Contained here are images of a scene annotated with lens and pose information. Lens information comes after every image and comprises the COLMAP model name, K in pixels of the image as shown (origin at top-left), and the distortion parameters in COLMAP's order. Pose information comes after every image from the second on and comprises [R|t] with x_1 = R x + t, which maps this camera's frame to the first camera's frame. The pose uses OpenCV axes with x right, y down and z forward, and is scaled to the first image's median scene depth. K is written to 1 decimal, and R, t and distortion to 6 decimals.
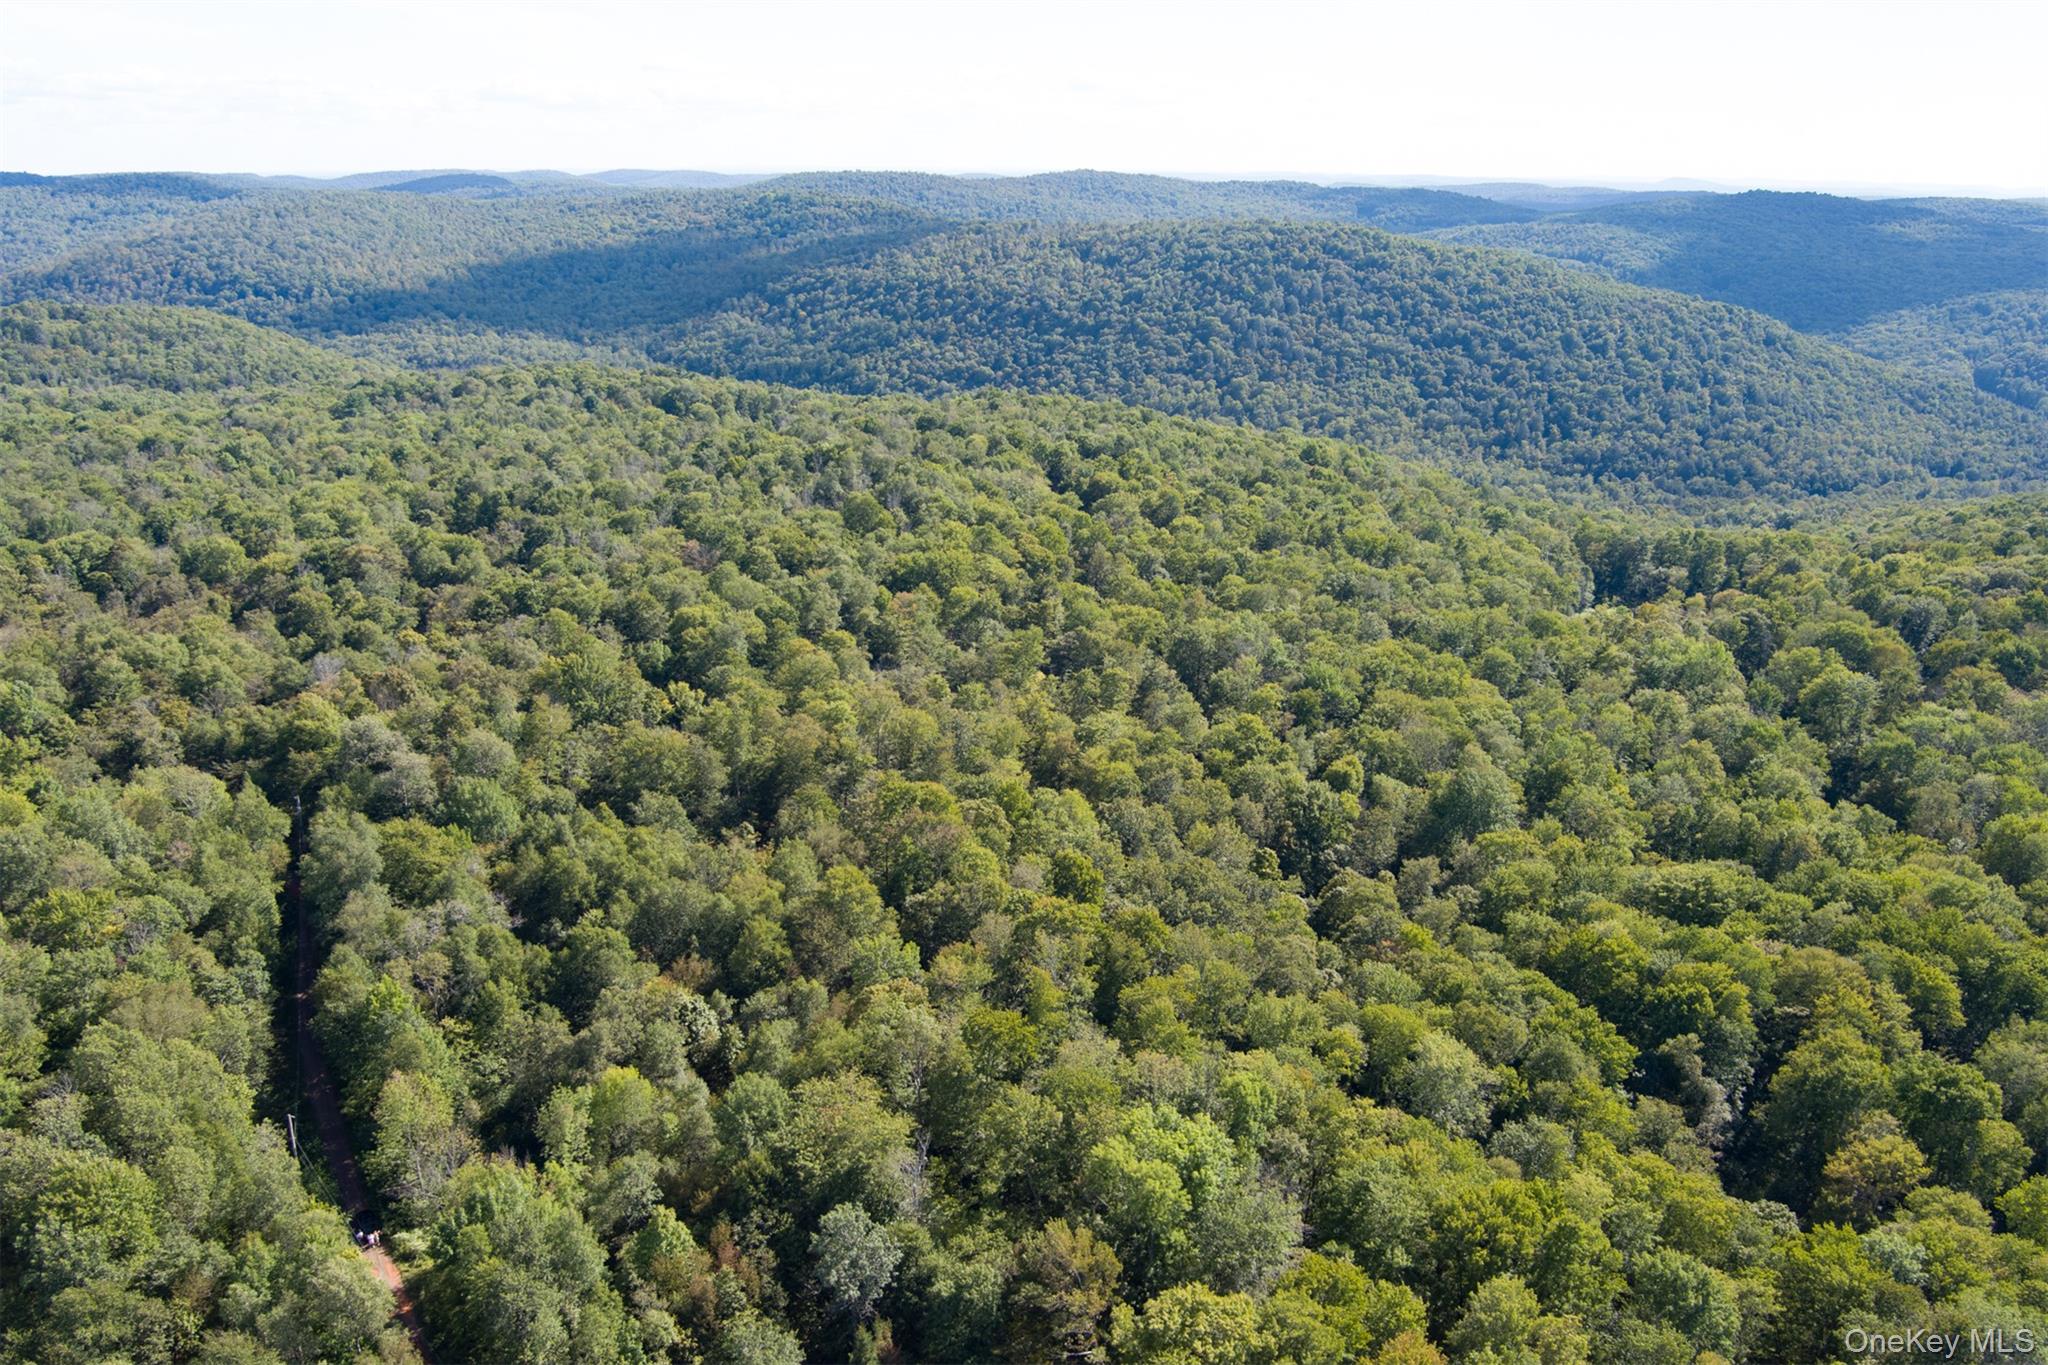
lens RADIAL K [[1650.2, 0, 1023.6], [0, 1650.2, 680.7], [0, 0, 1]] dist [-0.077667, 0.028397]
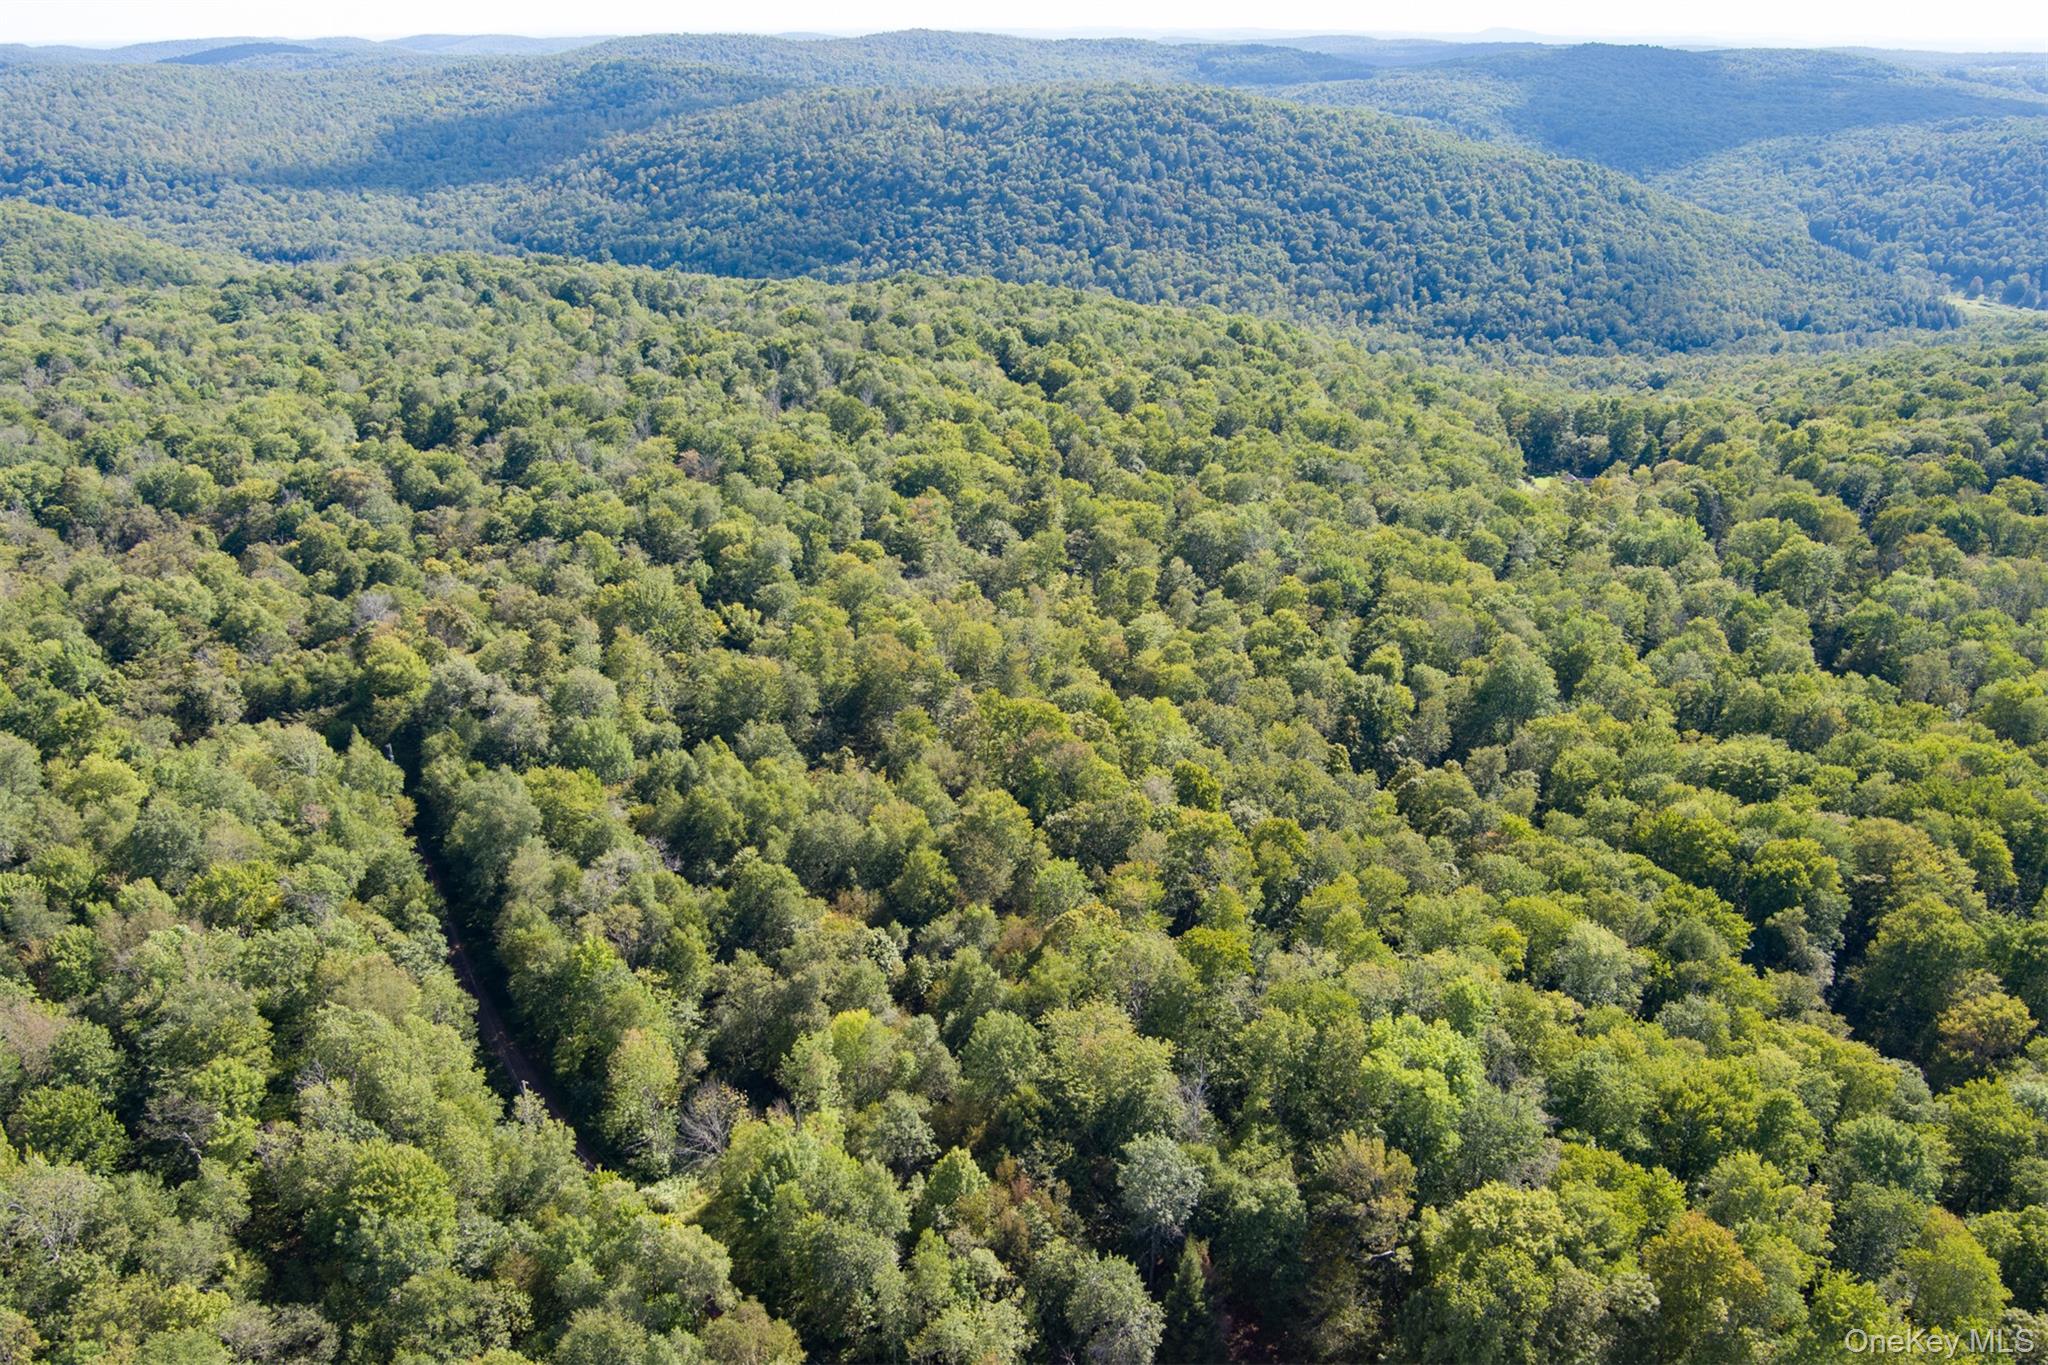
lens RADIAL K [[1650.2, 0, 1028.1], [0, 1650.2, 685.8], [0, 0, 1]] dist [-0.077667, 0.028397]
pose [[0.994576, -0.045575, 0.093492, -0.124596], [0.037771, 0.995782, 0.083613, -0.024825], [-0.096908, -0.079629, 0.992103, -0.002960]]
